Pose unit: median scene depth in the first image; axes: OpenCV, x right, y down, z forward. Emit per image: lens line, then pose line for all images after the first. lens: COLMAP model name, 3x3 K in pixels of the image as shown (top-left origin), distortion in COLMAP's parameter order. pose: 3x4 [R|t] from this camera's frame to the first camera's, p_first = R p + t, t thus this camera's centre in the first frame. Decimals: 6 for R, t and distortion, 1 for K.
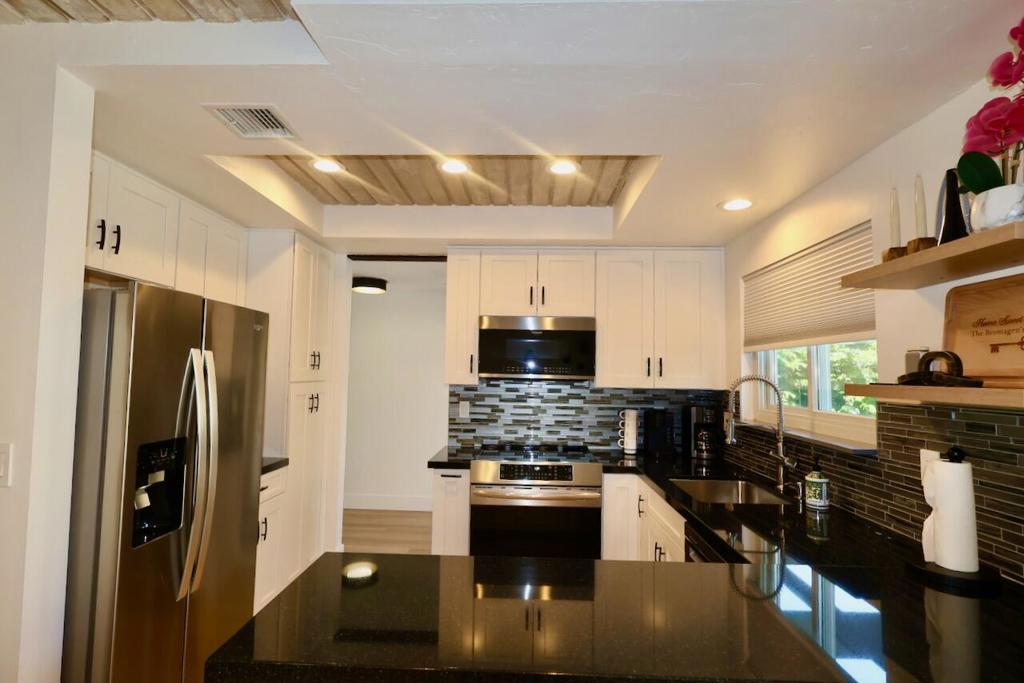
lens RADIAL K [[515.6, 0, 503.1], [0, 515.6, 341.5], [0, 0, 1]] dist [-0.000089, -0.000377]
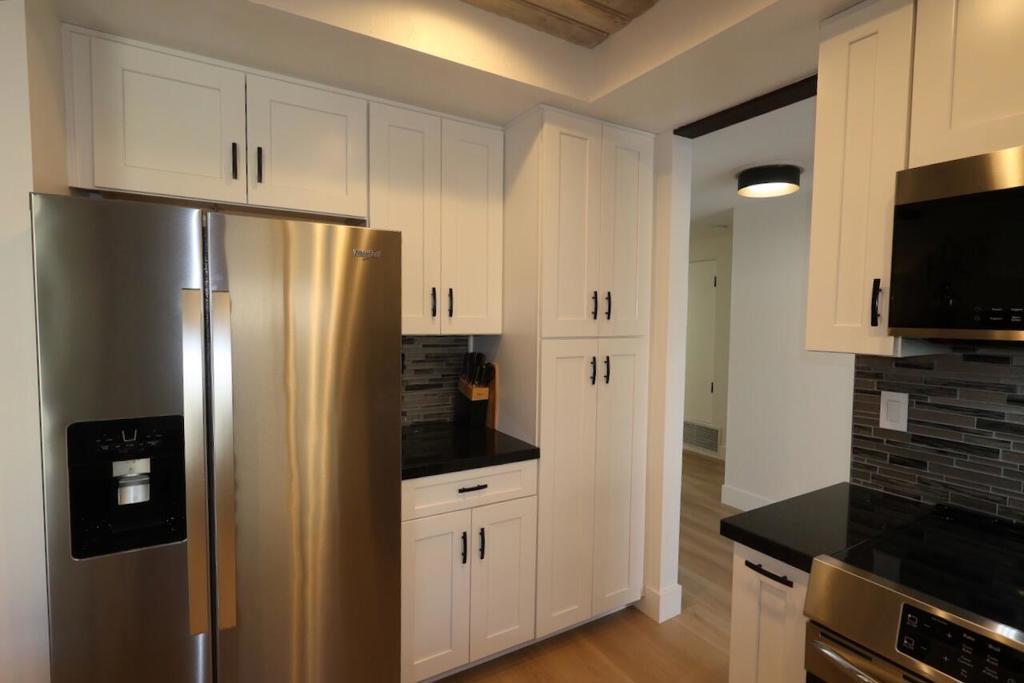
lens RADIAL K [[496.7, 0, 512.0], [0, 496.7, 341.5], [0, 0, 1]] dist [0.000689, -0.000023]
pose [[0.544160, 0.029323, -0.838469, 0.097198], [0.048952, 0.996577, 0.066622, 0.031819], [0.837552, -0.077298, 0.540861, 0.519692]]
